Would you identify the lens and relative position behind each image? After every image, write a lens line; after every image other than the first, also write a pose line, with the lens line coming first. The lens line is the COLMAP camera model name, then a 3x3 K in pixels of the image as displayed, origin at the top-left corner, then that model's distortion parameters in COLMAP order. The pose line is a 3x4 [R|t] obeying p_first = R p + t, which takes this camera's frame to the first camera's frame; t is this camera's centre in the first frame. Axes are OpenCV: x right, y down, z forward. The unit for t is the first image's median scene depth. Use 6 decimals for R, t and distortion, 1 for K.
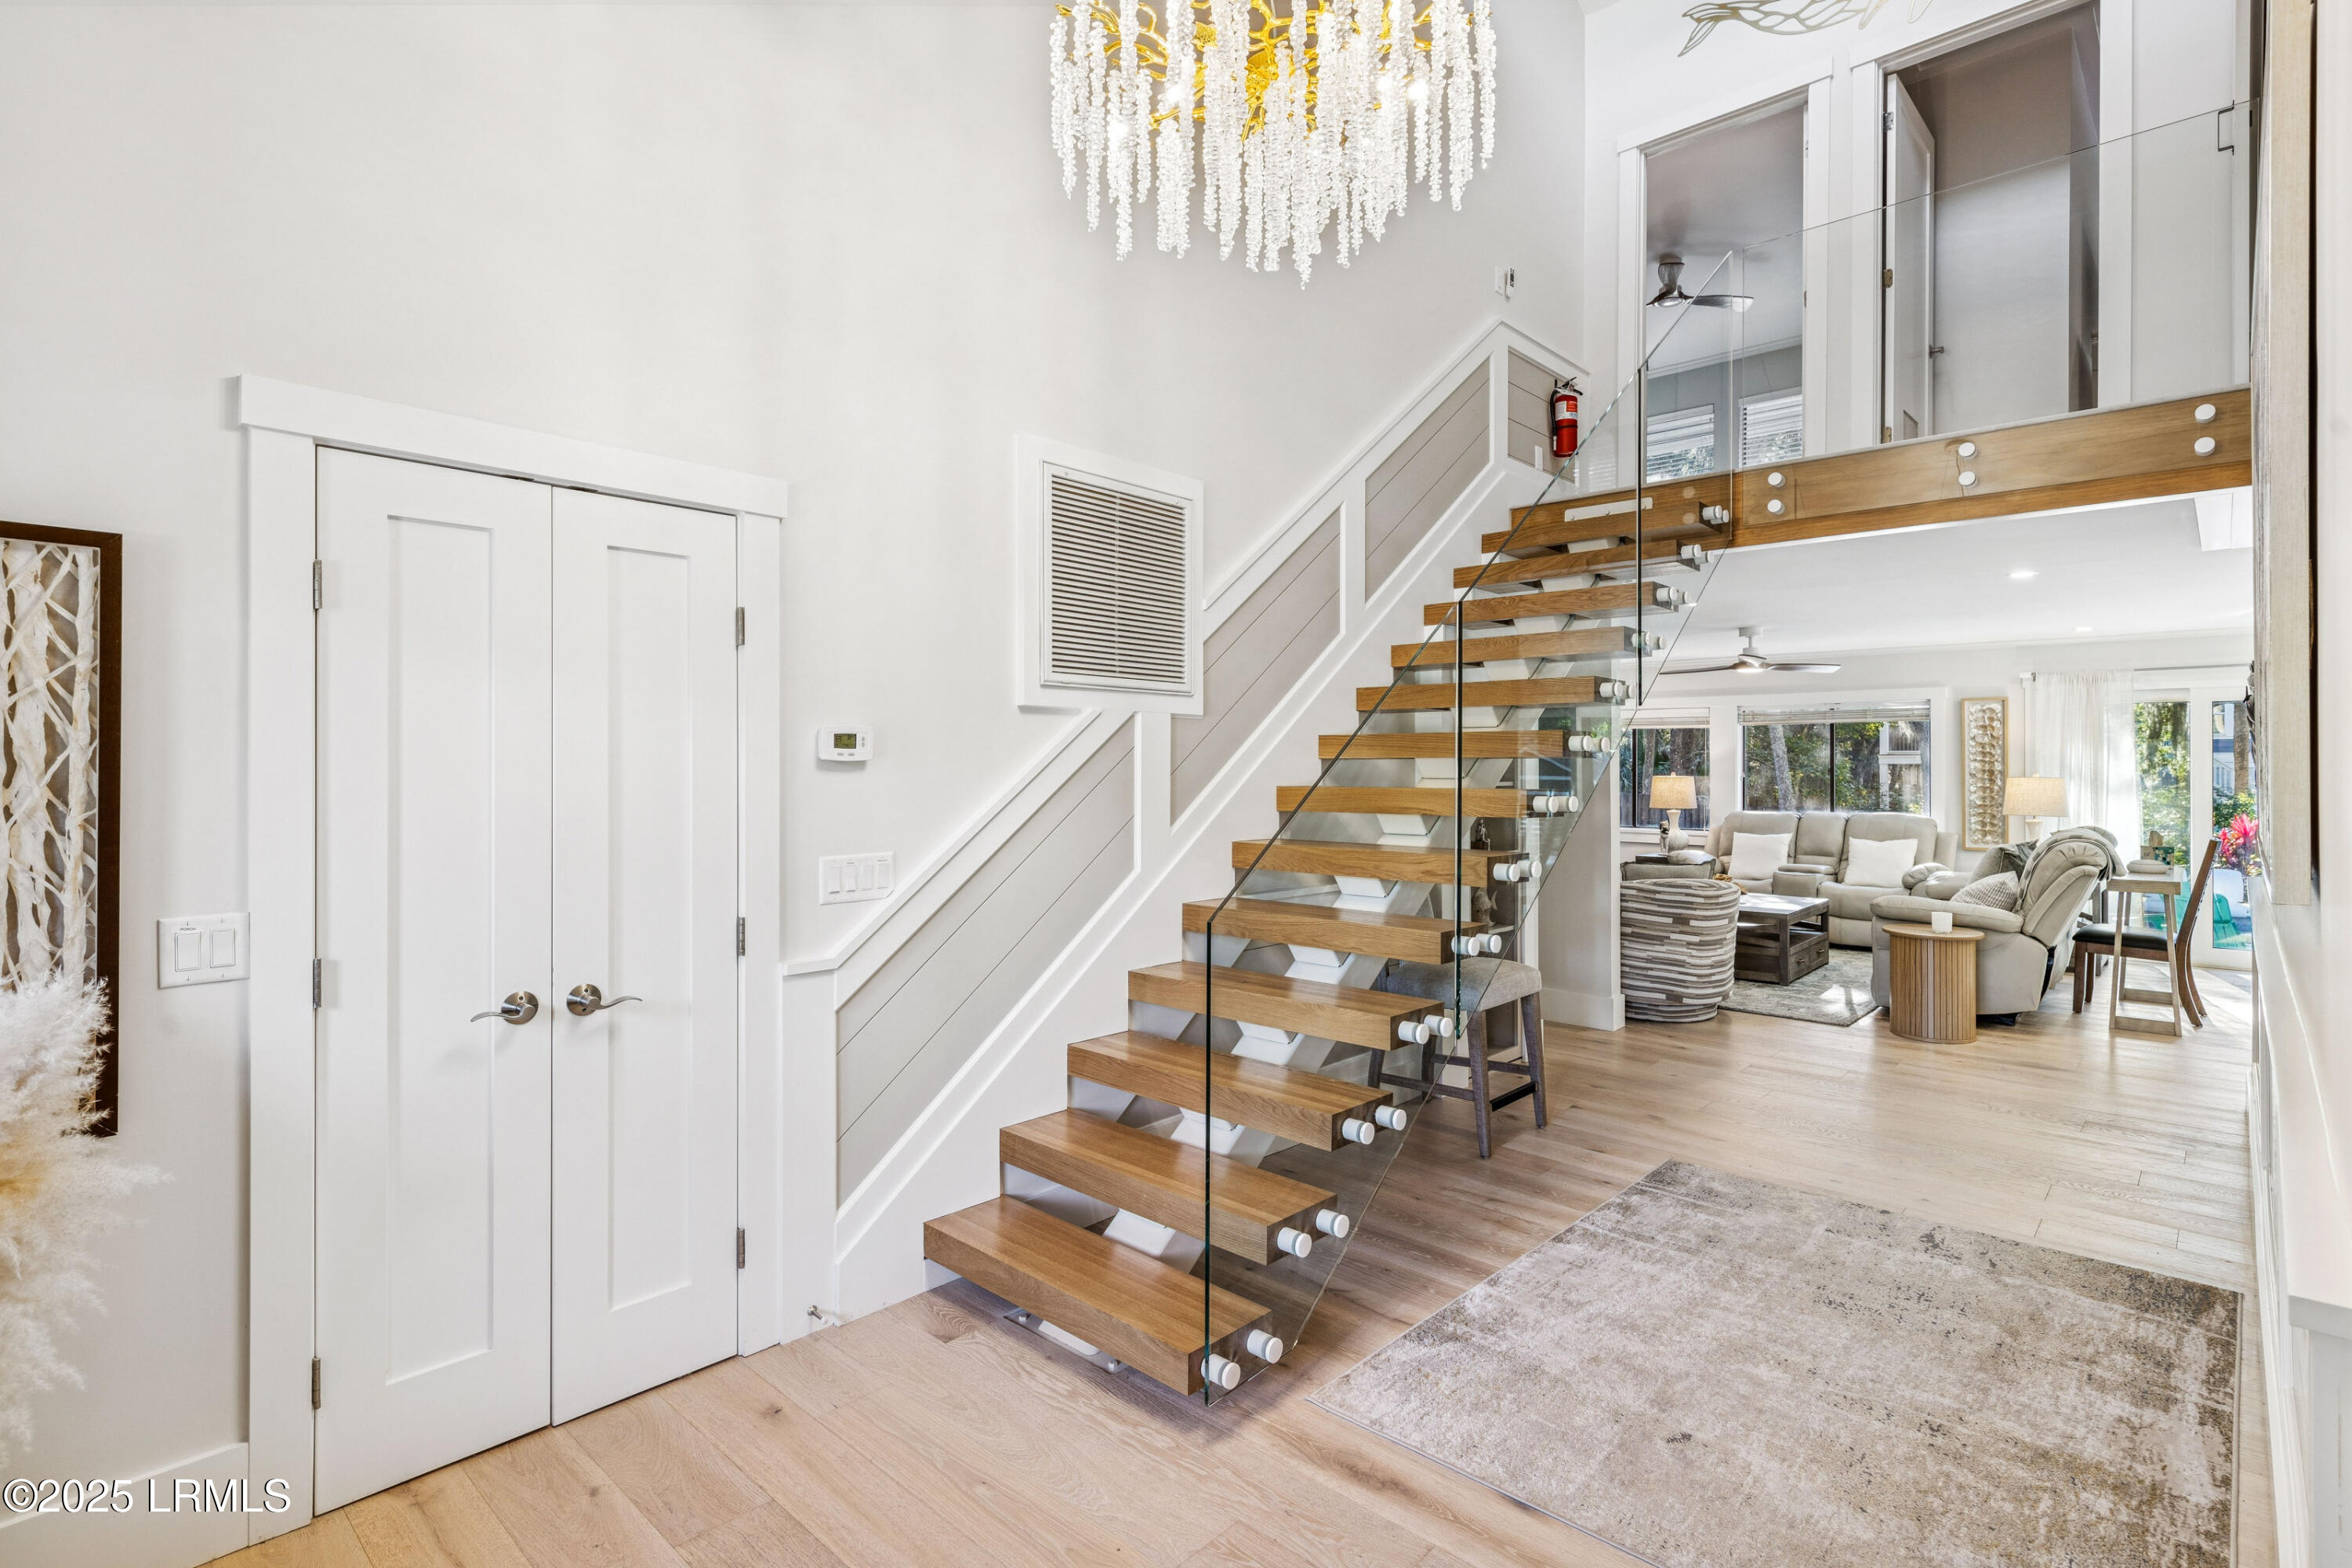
lens RADIAL K [[1117.2, 0, 1168.5], [0, 1117.2, 763.3], [0, 0, 1]] dist [0.001193, 0.000086]
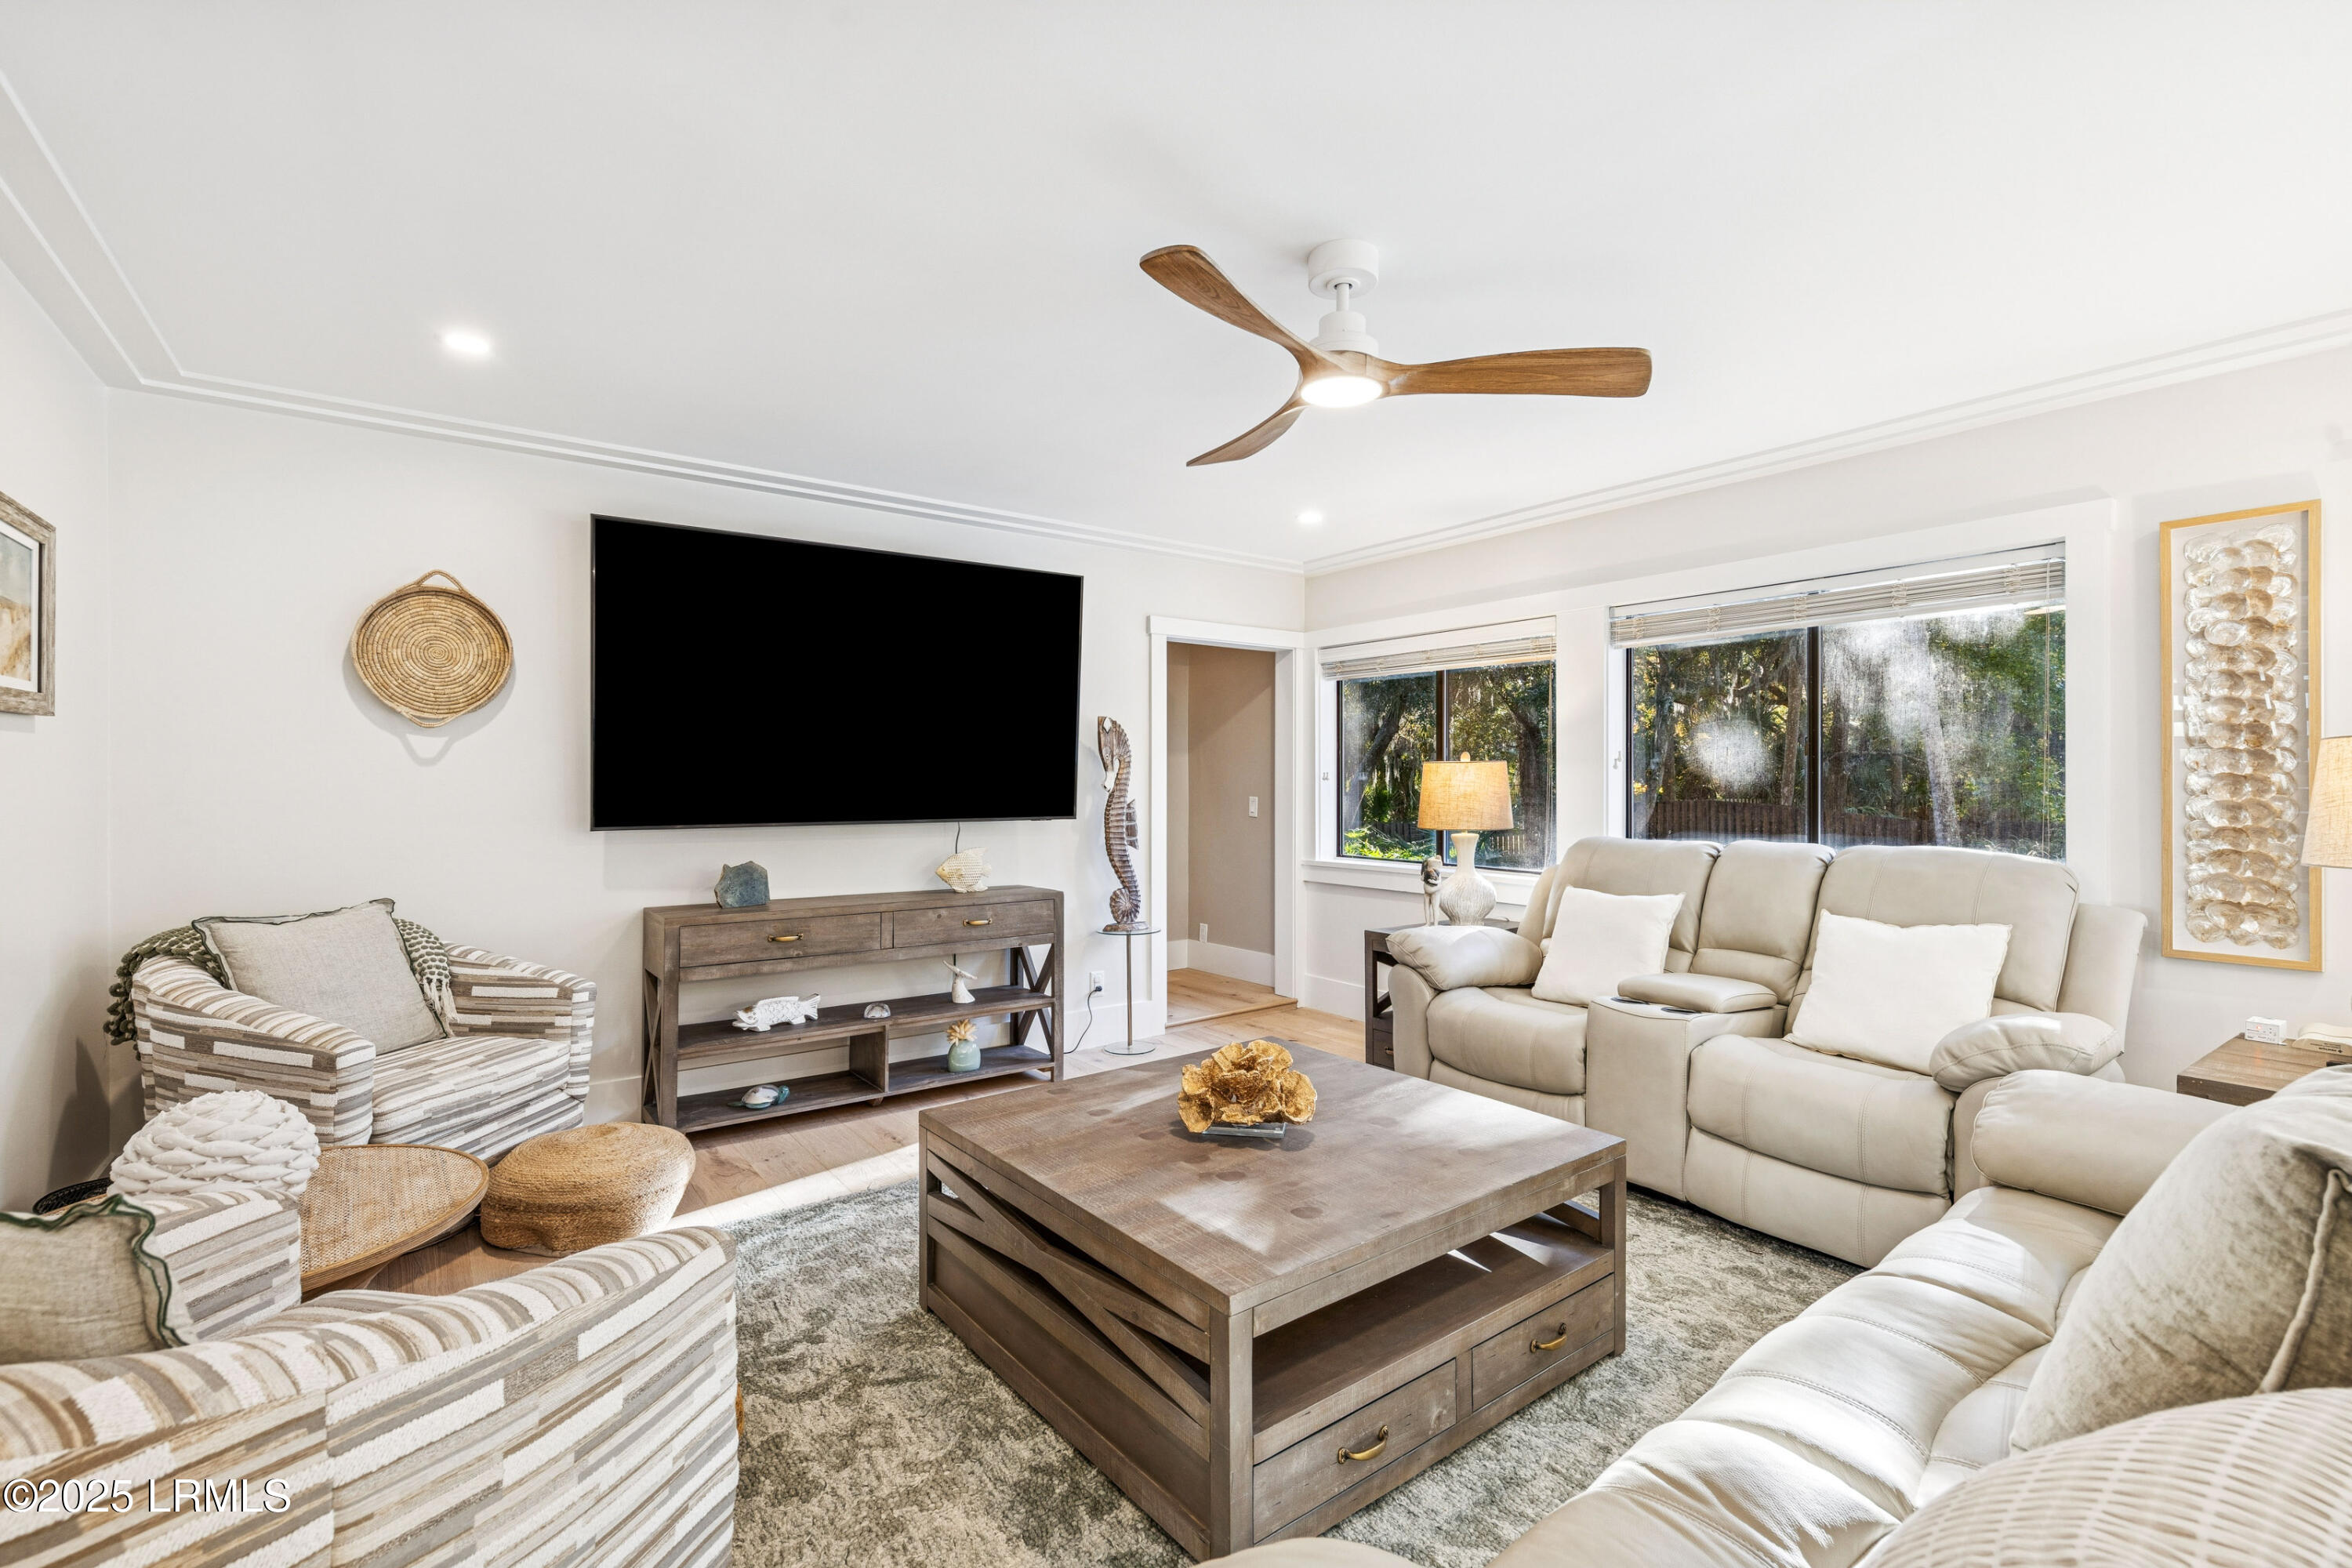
lens RADIAL K [[1037.5, 0, 1183.1], [0, 1037.5, 786.8], [0, 0, 1]] dist [0.003512, 0.000423]
pose [[0.984940, 0.001542, -0.172890, 0.411936], [-0.000271, 0.999973, 0.007374, 0.019537], [0.172896, -0.007216, 0.984914, 0.555264]]
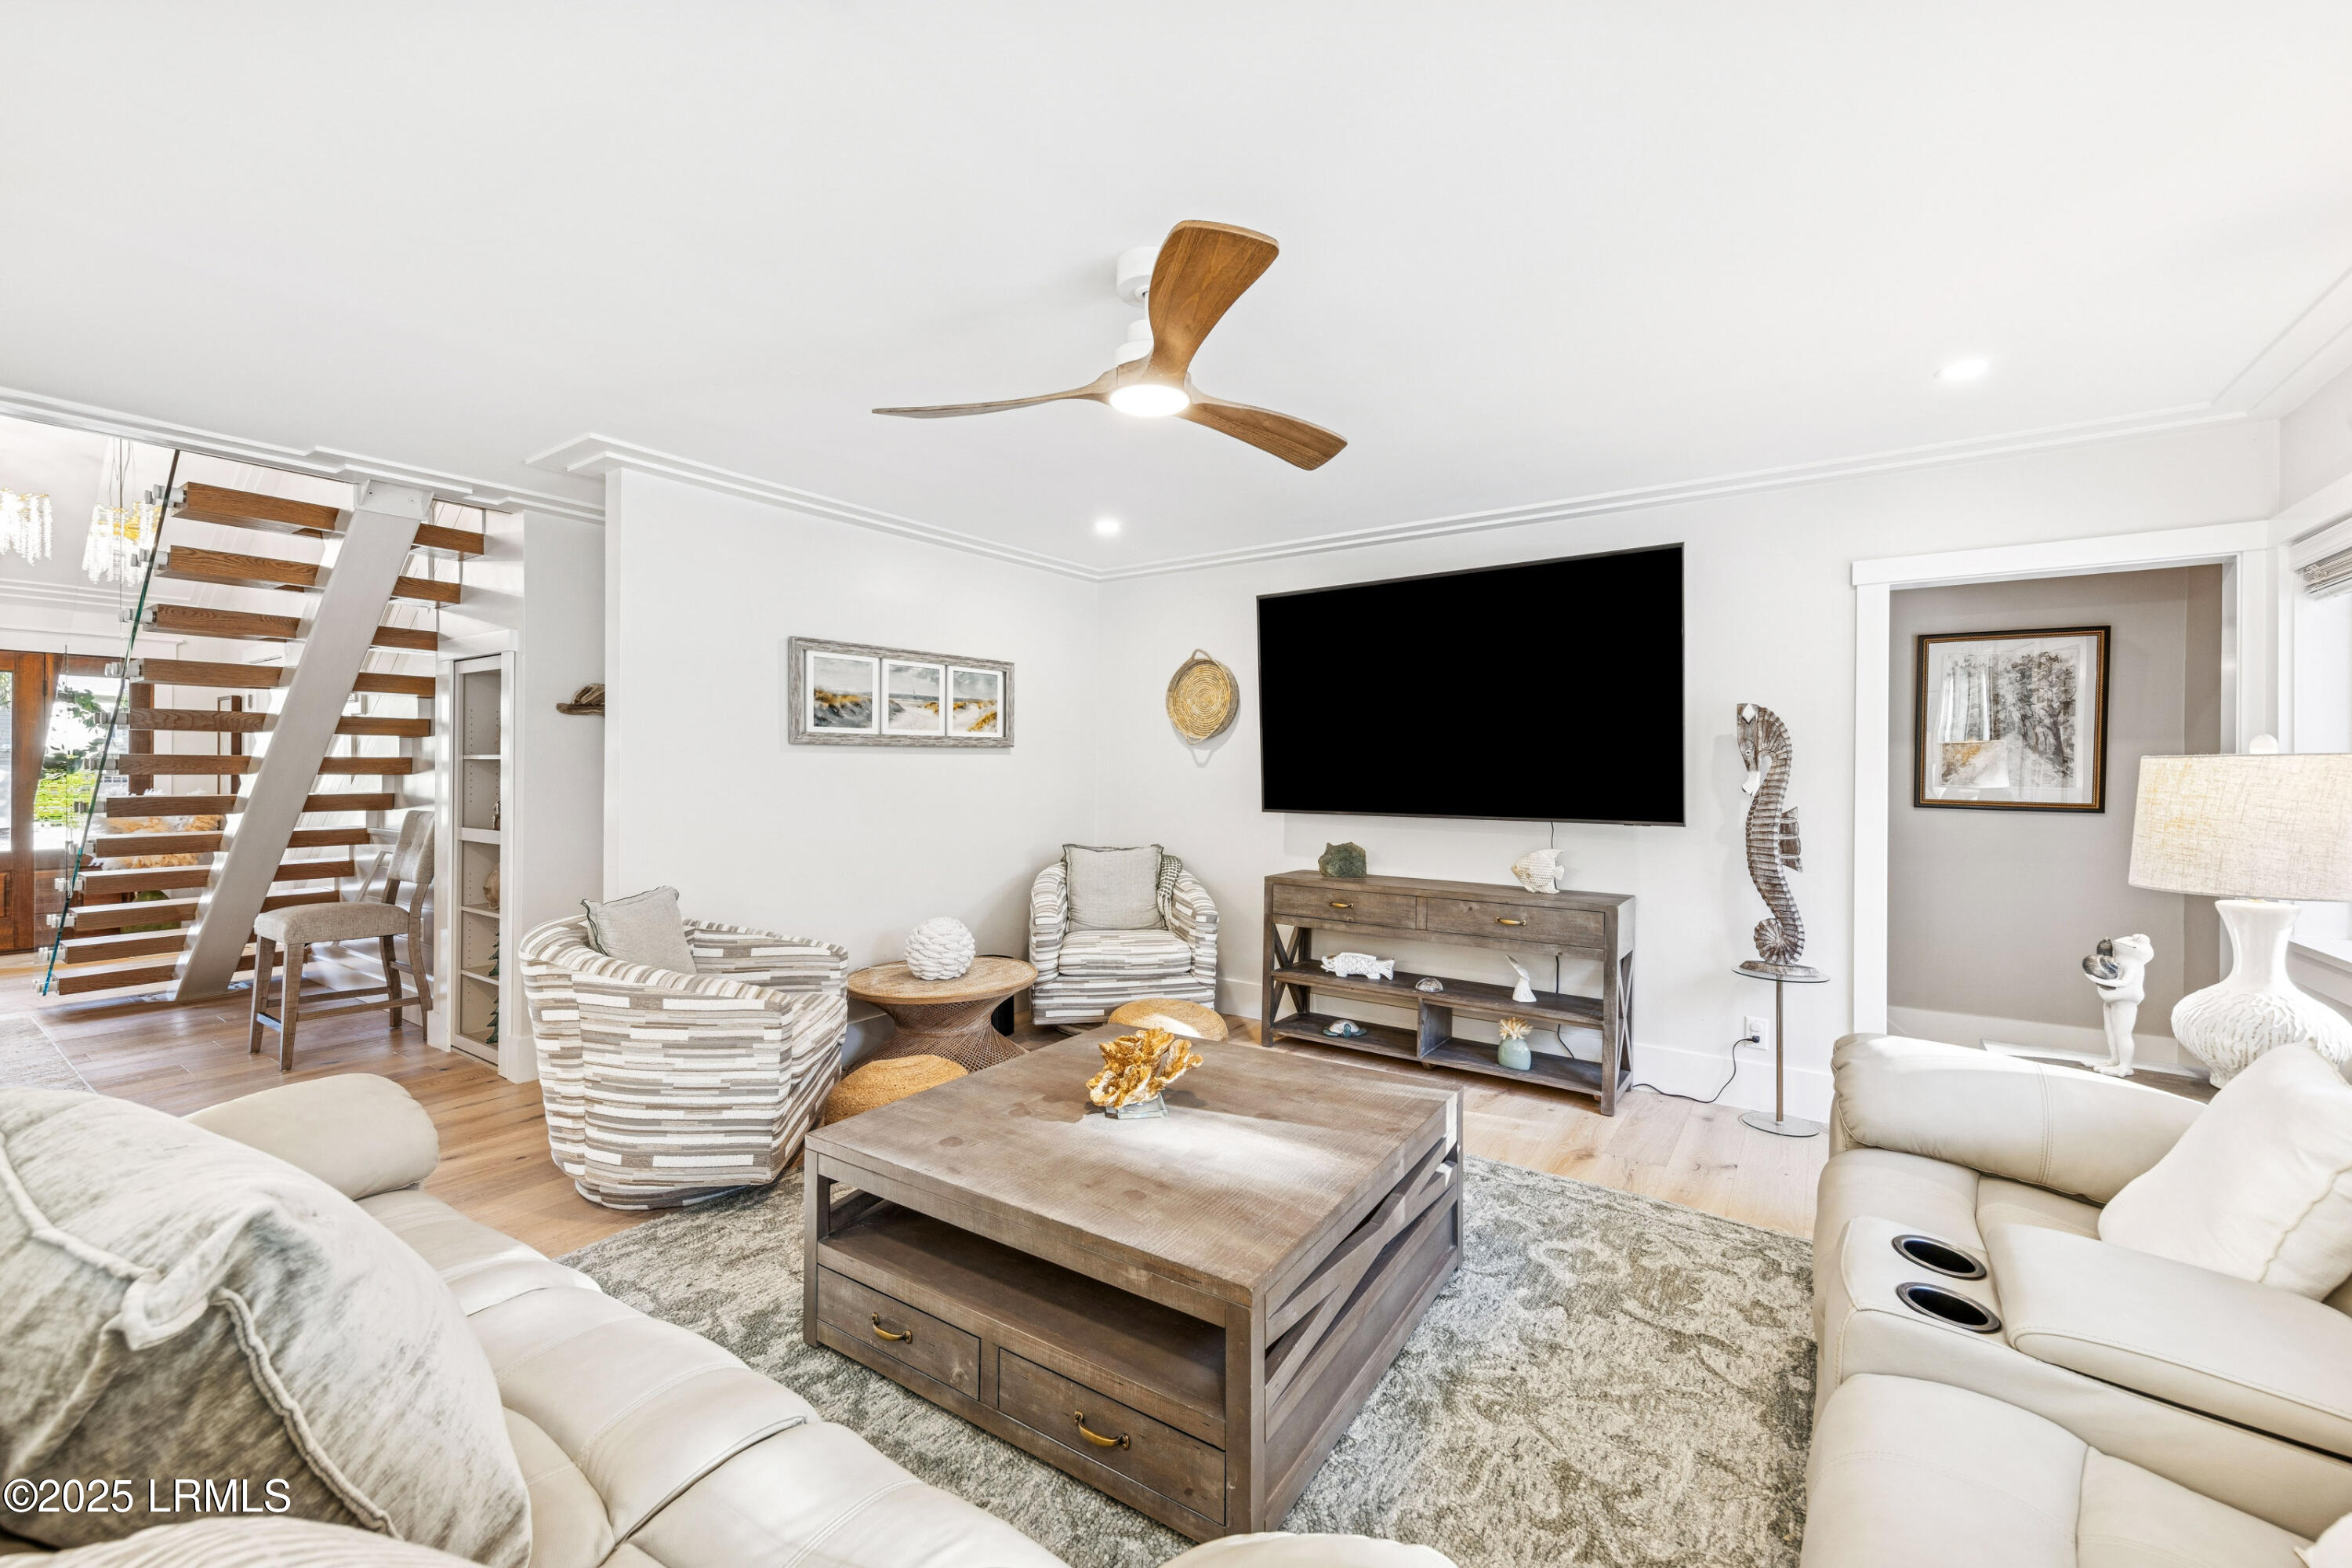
lens RADIAL K [[935.7, 0, 1174.9], [0, 935.7, 775.7], [0, 0, 1]] dist [0.006882, 0.000024]
pose [[0.161154, 0.007887, -0.986898, 0.616243], [-0.003735, 0.999966, 0.007381, 0.015746], [0.986922, 0.002497, 0.161178, 0.762830]]
